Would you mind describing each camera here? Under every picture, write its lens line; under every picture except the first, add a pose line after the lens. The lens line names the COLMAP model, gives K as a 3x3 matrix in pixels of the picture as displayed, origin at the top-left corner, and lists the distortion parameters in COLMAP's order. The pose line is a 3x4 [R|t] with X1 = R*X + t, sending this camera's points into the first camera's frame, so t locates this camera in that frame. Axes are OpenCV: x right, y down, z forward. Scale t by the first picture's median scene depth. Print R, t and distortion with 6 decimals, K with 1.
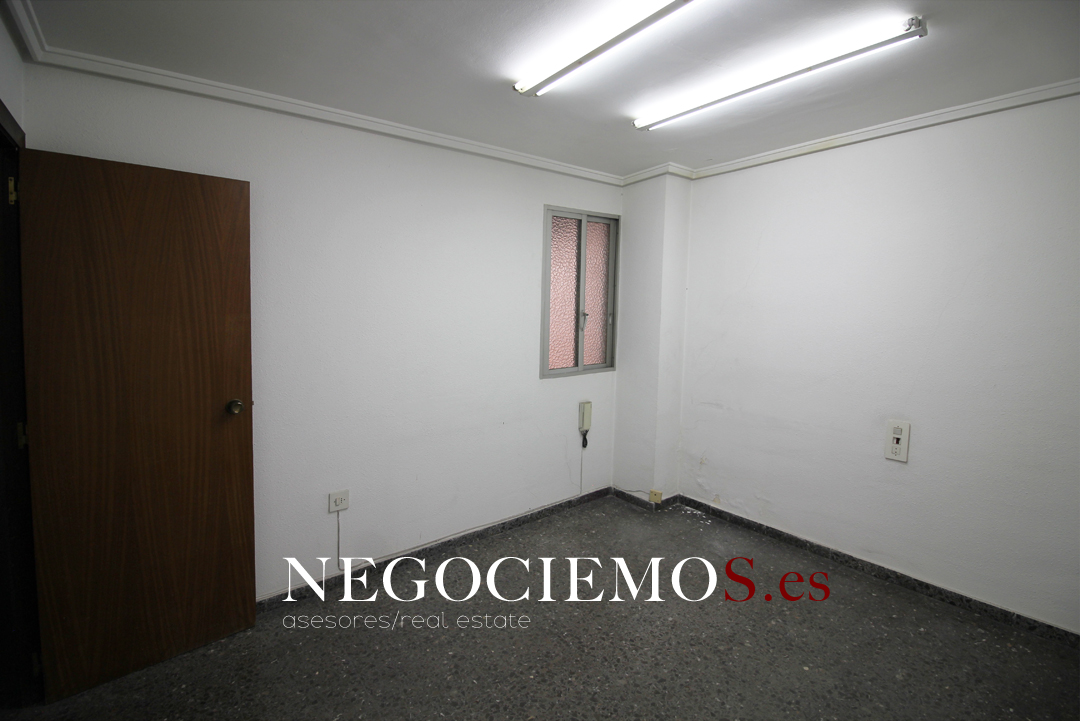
lens RADIAL K [[503.3, 0, 524.0], [0, 503.3, 337.2], [0, 0, 1]] dist [-0.000961, -0.011728]
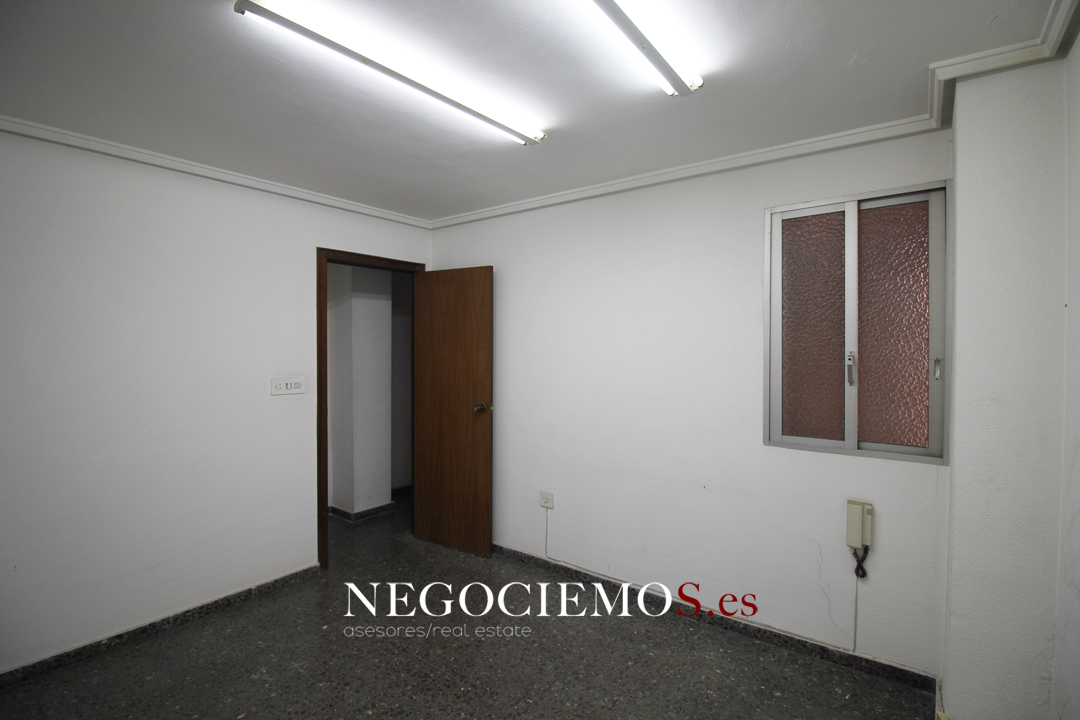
lens RADIAL K [[495.2, 0, 541.6], [0, 495.2, 347.1], [0, 0, 1]] dist [-0.002983, -0.011332]
pose [[0.264666, 0.003775, -0.964333, 0.708124], [-0.055646, 0.998386, -0.011364, -0.035277], [0.962733, 0.056669, 0.264449, 0.552767]]
